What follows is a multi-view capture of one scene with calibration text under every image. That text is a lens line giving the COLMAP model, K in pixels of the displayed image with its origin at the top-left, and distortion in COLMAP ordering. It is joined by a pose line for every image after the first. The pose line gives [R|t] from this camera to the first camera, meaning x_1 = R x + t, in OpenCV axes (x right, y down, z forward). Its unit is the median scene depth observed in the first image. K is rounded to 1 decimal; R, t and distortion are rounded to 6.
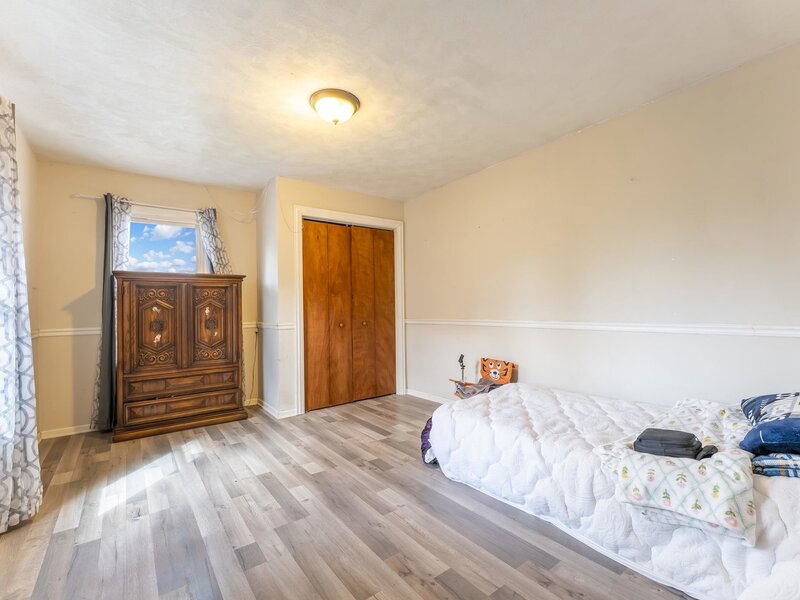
lens RADIAL K [[359.2, 0, 398.8], [0, 359.2, 300.4], [0, 0, 1]] dist [0.000251, 0.000225]
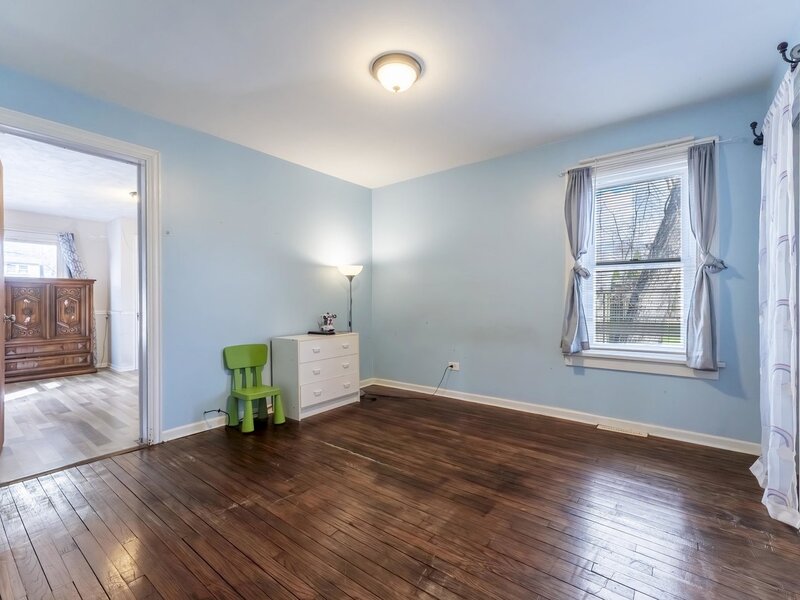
lens RADIAL K [[359.2, 0, 402.2], [0, 359.2, 300.4], [0, 0, 1]] dist [0.000251, 0.000225]
pose [[0.966002, 0.006045, 0.258463, 0.457635], [-0.006169, 0.999981, -0.000329, 0.011458], [-0.258460, -0.001276, 0.966021, -0.855613]]
